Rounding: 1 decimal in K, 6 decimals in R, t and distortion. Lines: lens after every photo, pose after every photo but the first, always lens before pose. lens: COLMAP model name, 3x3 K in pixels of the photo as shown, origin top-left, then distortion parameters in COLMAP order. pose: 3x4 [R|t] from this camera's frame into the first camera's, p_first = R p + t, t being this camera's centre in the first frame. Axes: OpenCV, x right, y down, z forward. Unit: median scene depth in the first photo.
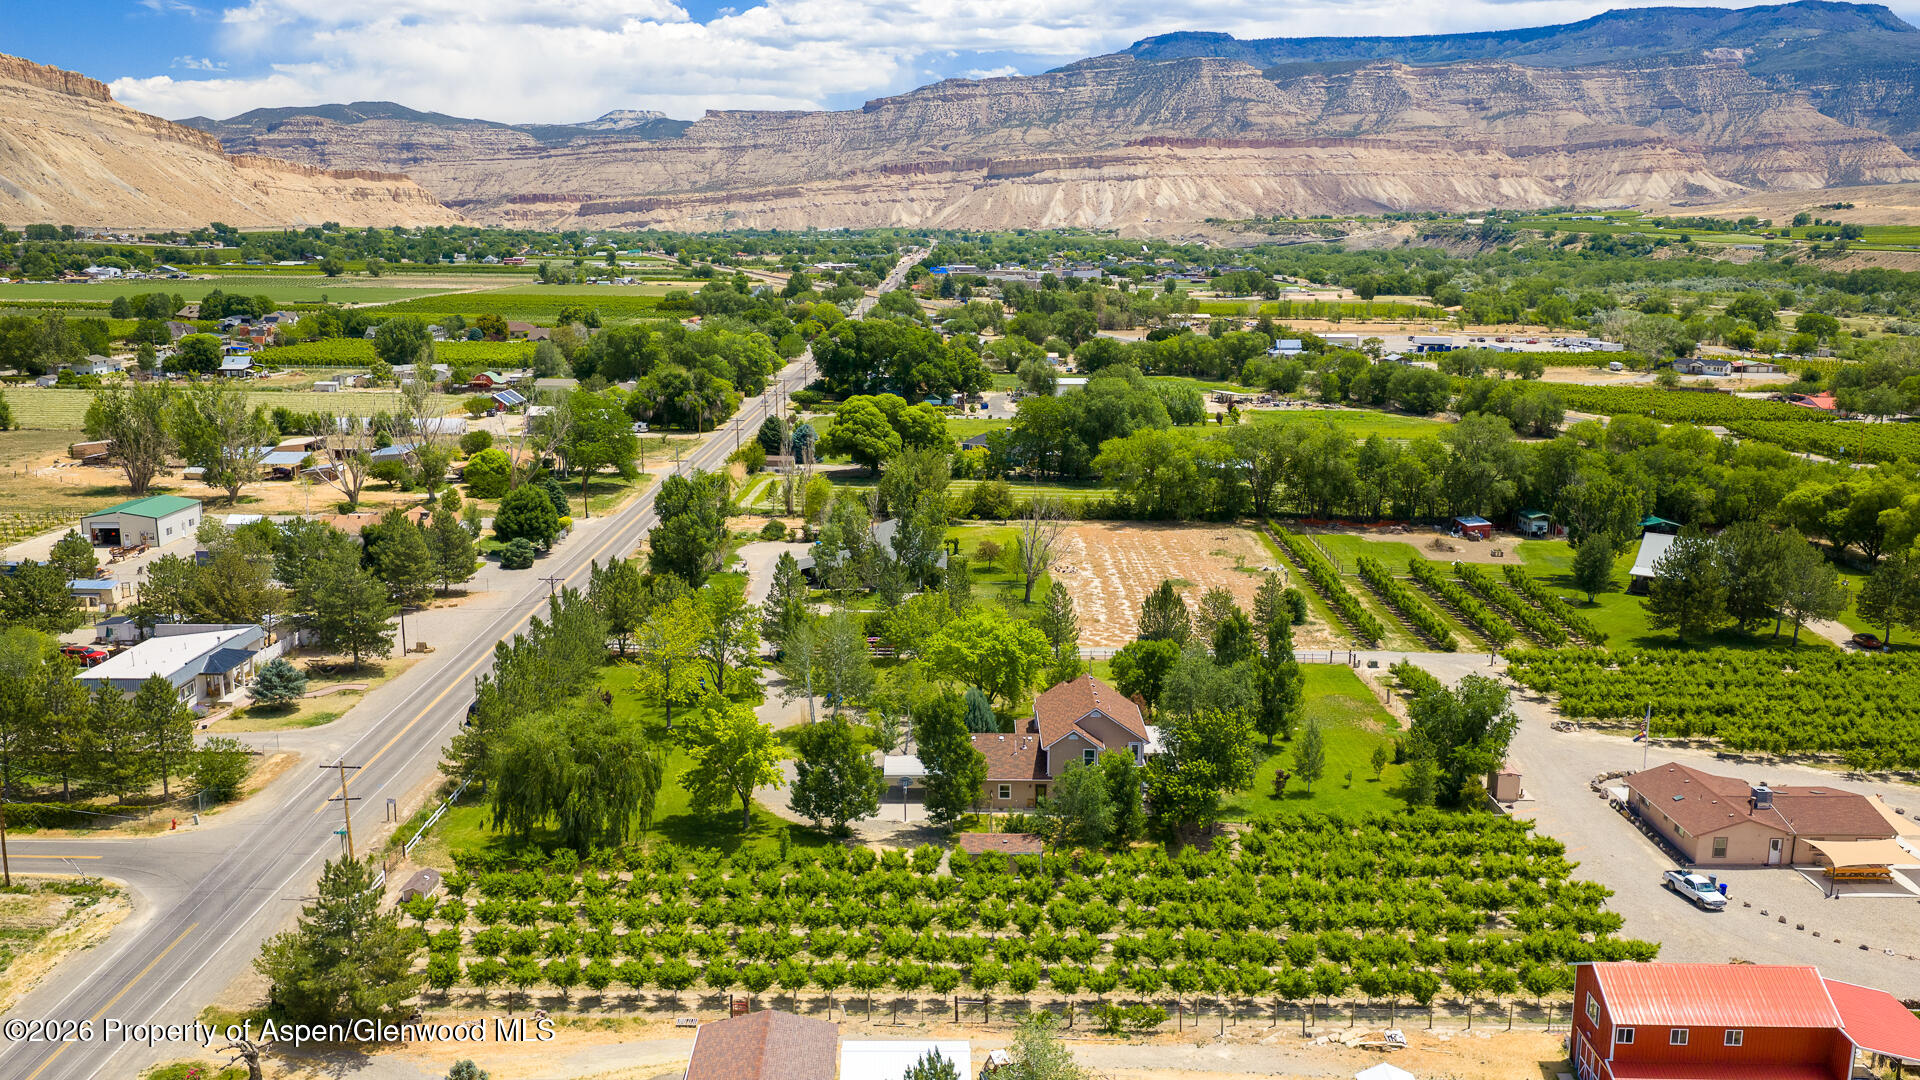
lens RADIAL K [[1590.4, 0, 964.9], [0, 1590.4, 544.9], [0, 0, 1]] dist [0.023112, -0.049119]
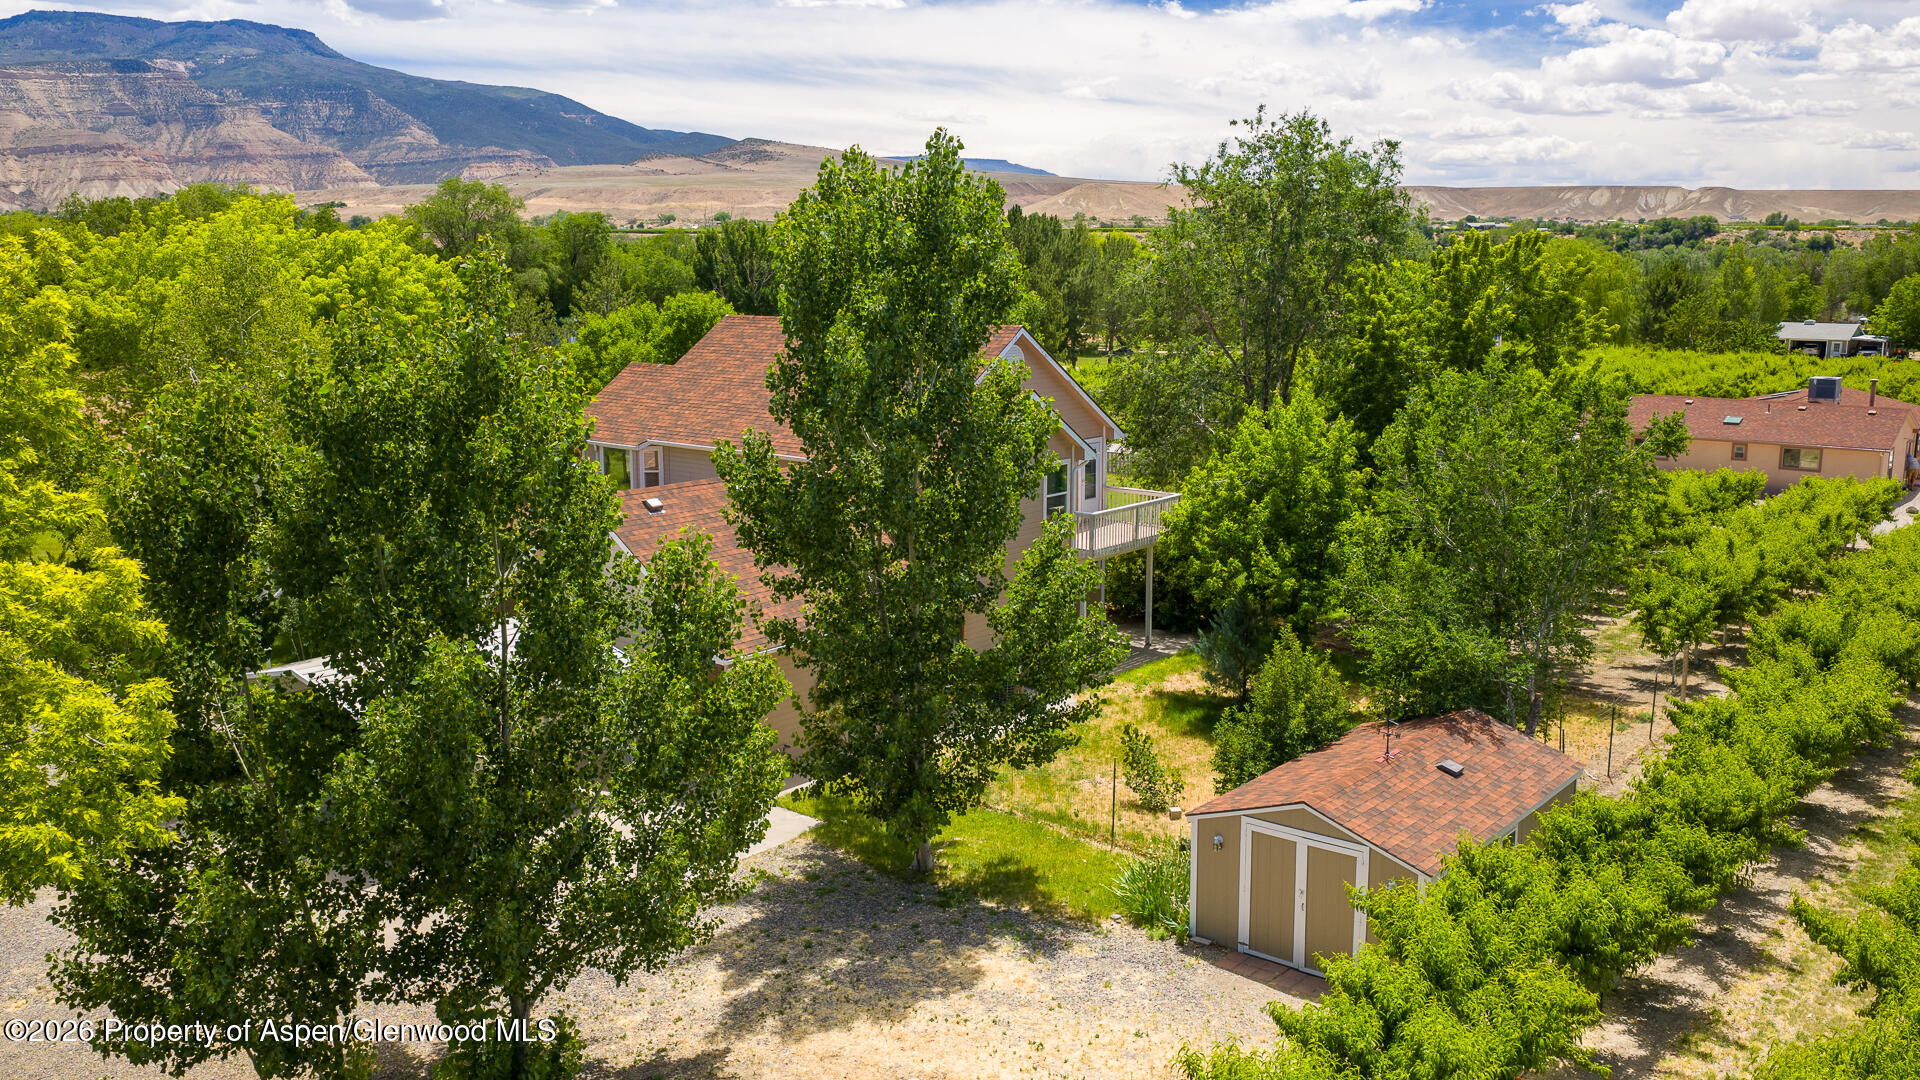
lens RADIAL K [[1590.4, 0, 964.9], [0, 1590.4, 544.9], [0, 0, 1]] dist [0.023112, -0.049119]
pose [[0.633403, -0.146217, 0.759882, -0.074716], [0.155907, 0.985962, 0.059763, 0.060978], [-0.757954, 0.080617, 0.647308, 0.409980]]
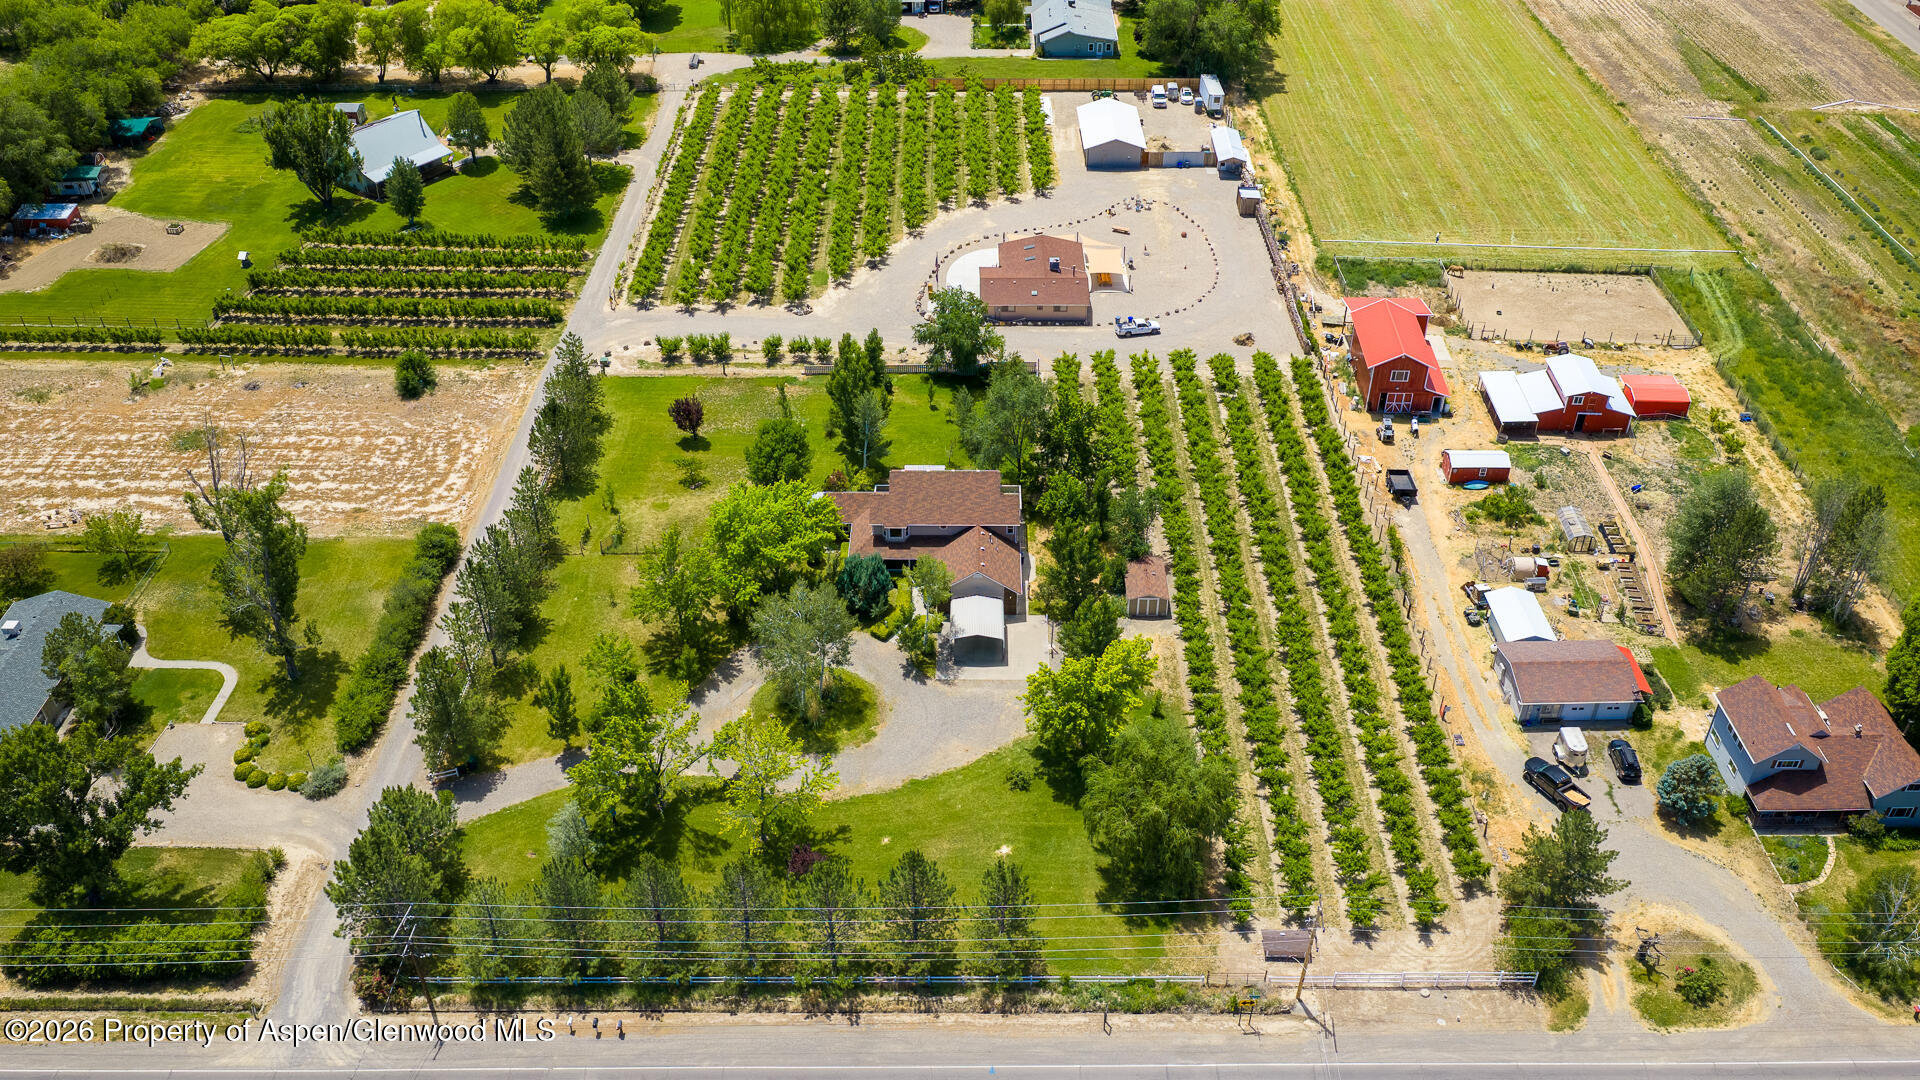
lens RADIAL K [[1590.4, 0, 964.9], [0, 1590.4, 544.9], [0, 0, 1]] dist [0.023112, -0.049119]
pose [[0.005983, -0.605311, 0.795966, -0.426994], [0.196033, 0.781246, 0.592643, -0.267867], [-0.980579, 0.152490, 0.123335, 0.443865]]
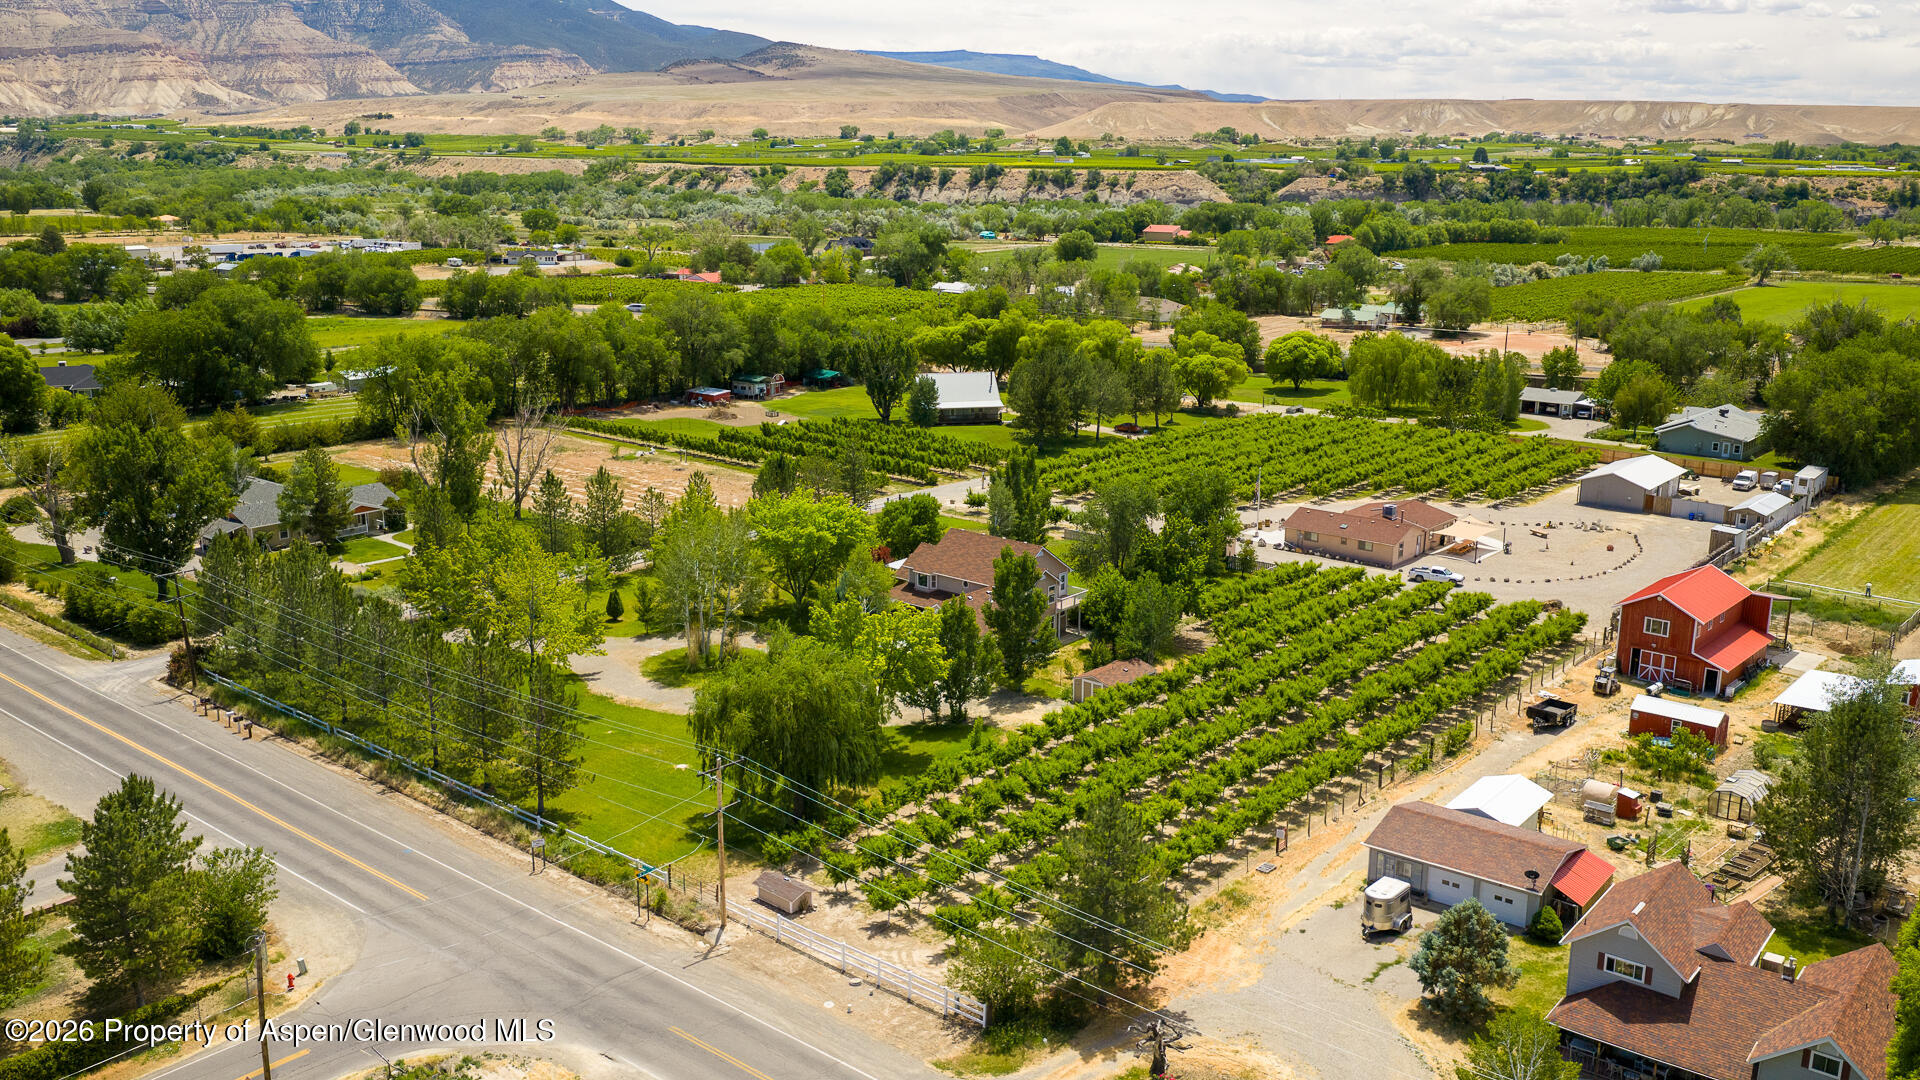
lens RADIAL K [[1590.4, 0, 964.9], [0, 1590.4, 544.9], [0, 0, 1]] dist [0.023112, -0.049119]
pose [[0.646803, -0.187127, 0.739344, -0.357103], [0.148108, 0.981795, 0.118921, -0.014841], [-0.748137, 0.032585, 0.662743, 0.174316]]
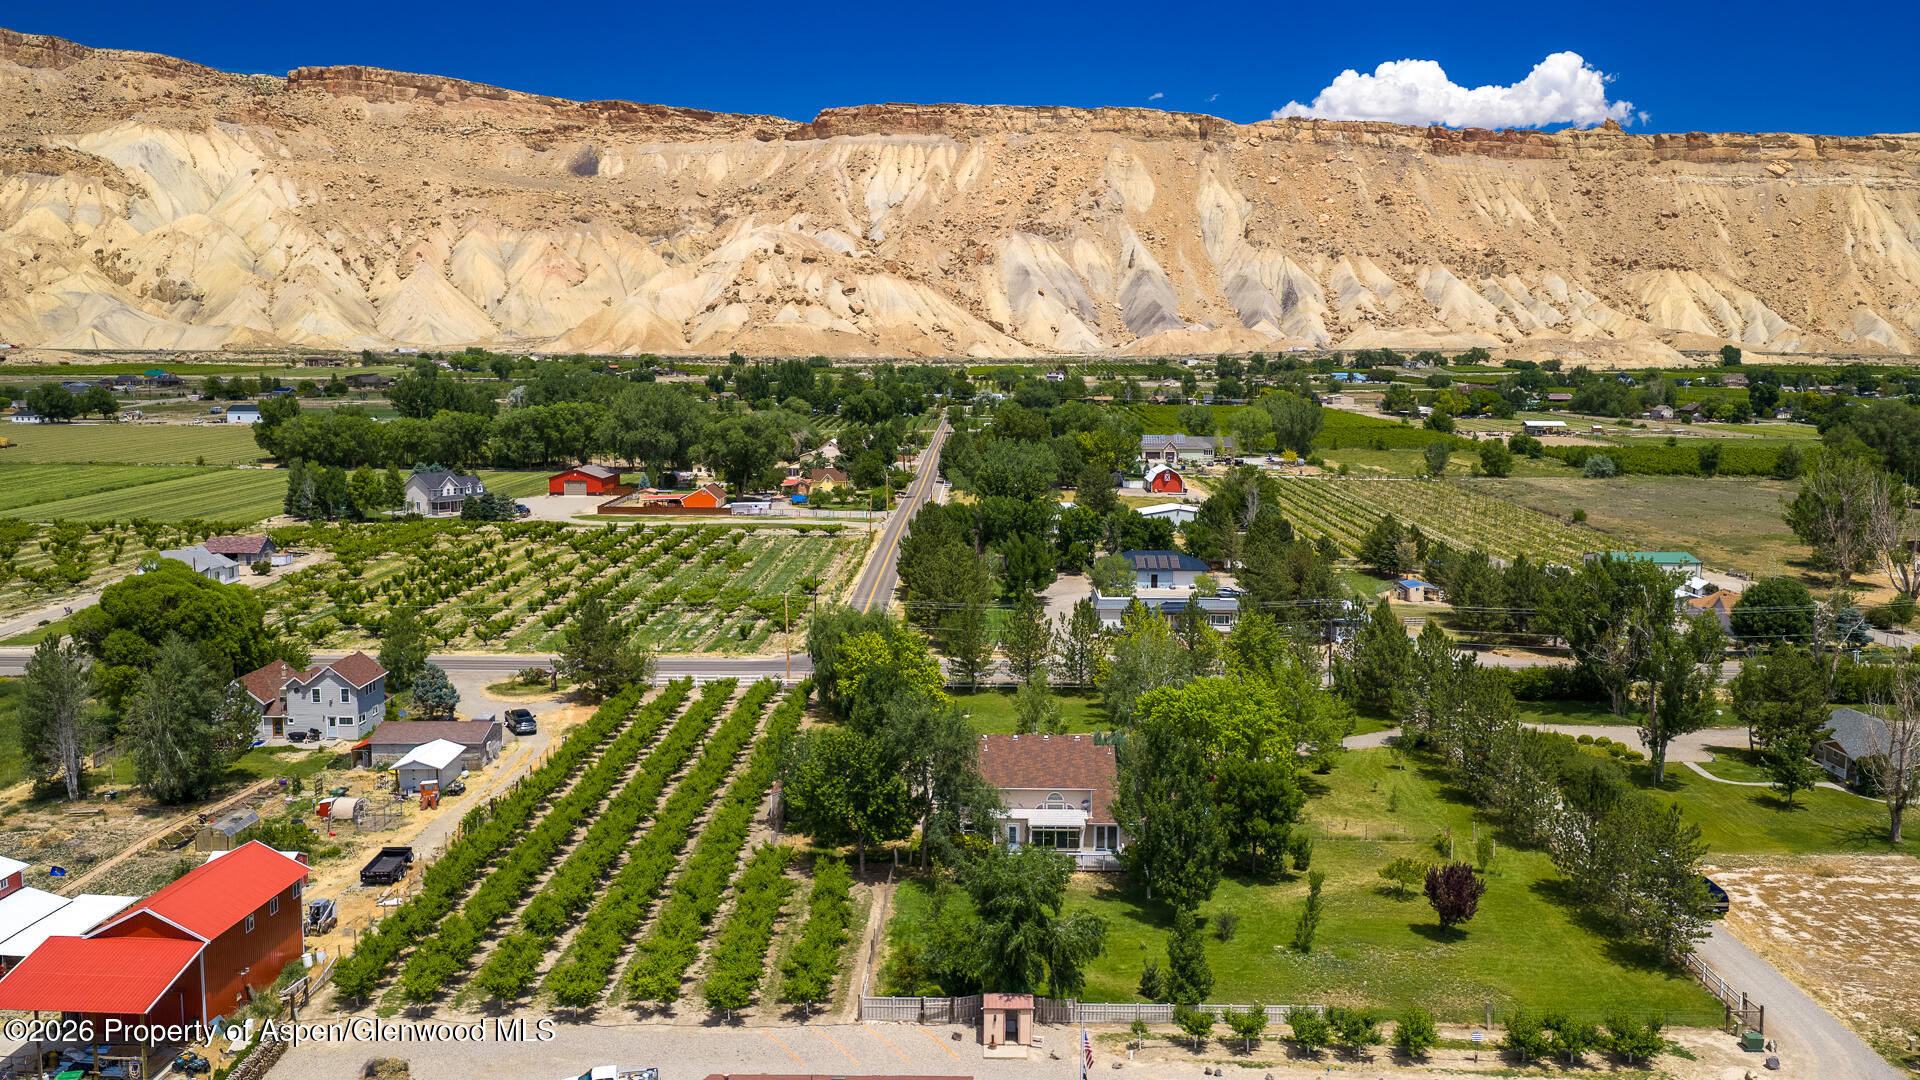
lens RADIAL K [[1590.4, 0, 964.9], [0, 1590.4, 544.9], [0, 0, 1]] dist [0.023112, -0.049119]
pose [[-0.016583, 0.115000, -0.993227, 0.496072], [-0.200391, 0.972826, 0.115984, -0.057872], [0.979576, 0.200957, 0.006912, 0.485629]]
